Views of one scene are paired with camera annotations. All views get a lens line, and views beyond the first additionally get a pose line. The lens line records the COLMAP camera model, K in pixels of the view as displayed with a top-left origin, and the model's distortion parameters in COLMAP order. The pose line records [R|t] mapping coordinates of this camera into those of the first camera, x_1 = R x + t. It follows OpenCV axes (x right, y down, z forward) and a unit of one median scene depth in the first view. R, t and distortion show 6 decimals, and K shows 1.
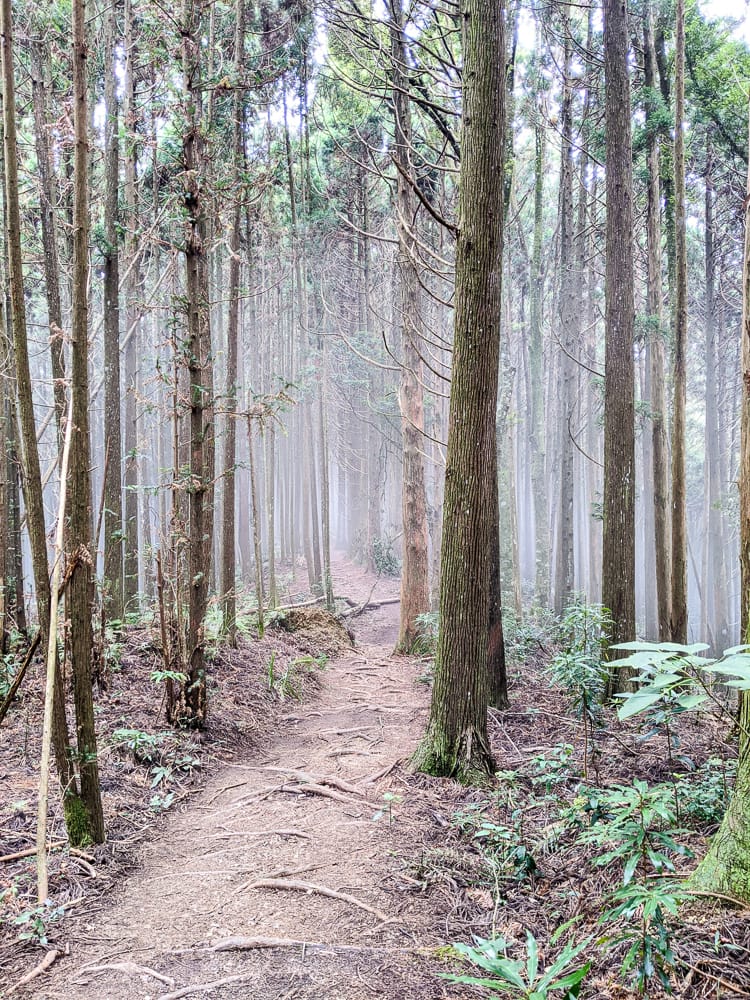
lens RADIAL K [[781.8, 0, 368.3], [0, 781.8, 503.8], [0, 0, 1]] dist [0.080565, -0.133032]
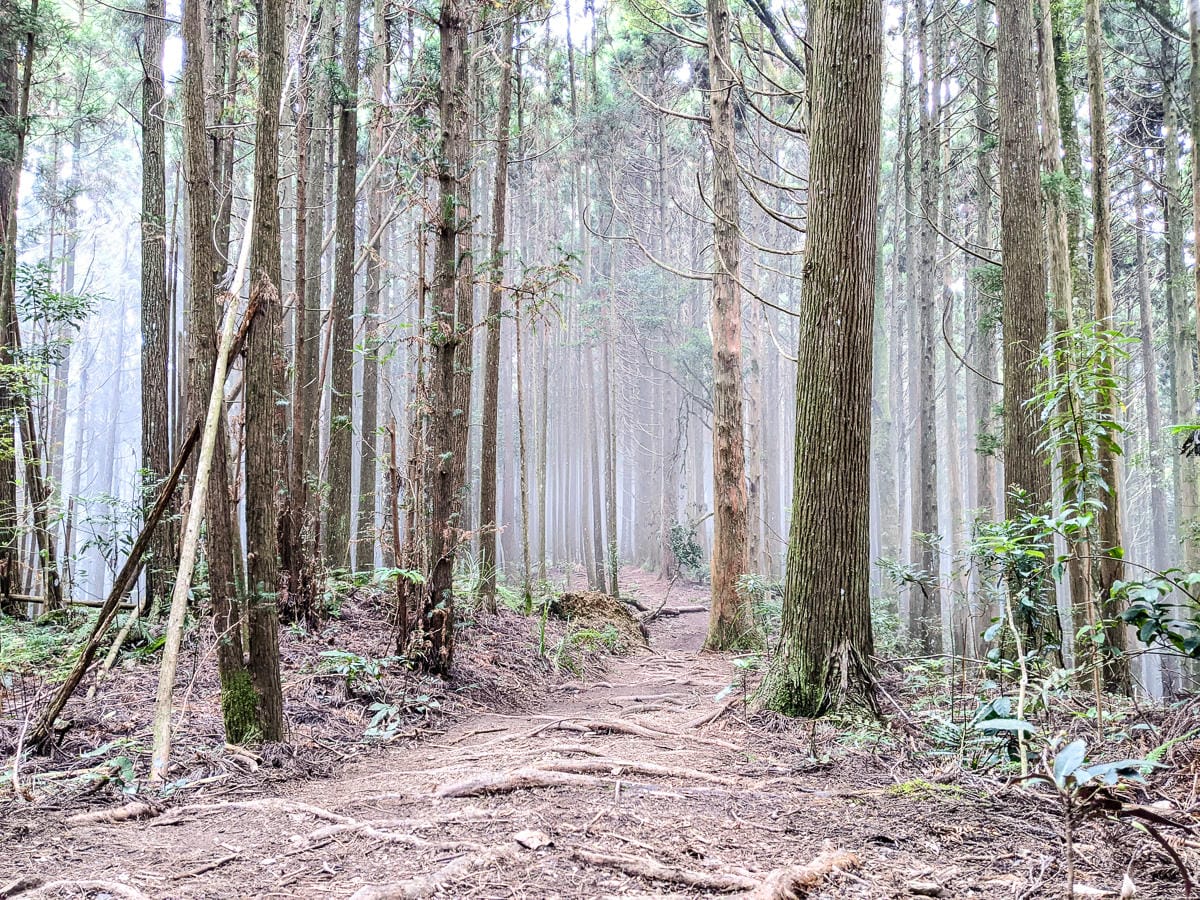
lens RADIAL K [[938.2, 0, 593.9], [0, 938.2, 450.3], [0, 0, 1]] dist [0.080565, -0.133032]
pose [[0.997717, 0.005211, -0.067330, -0.022417], [-0.010938, 0.996324, -0.084967, 0.156395], [0.066640, 0.085509, 0.994106, 0.150947]]
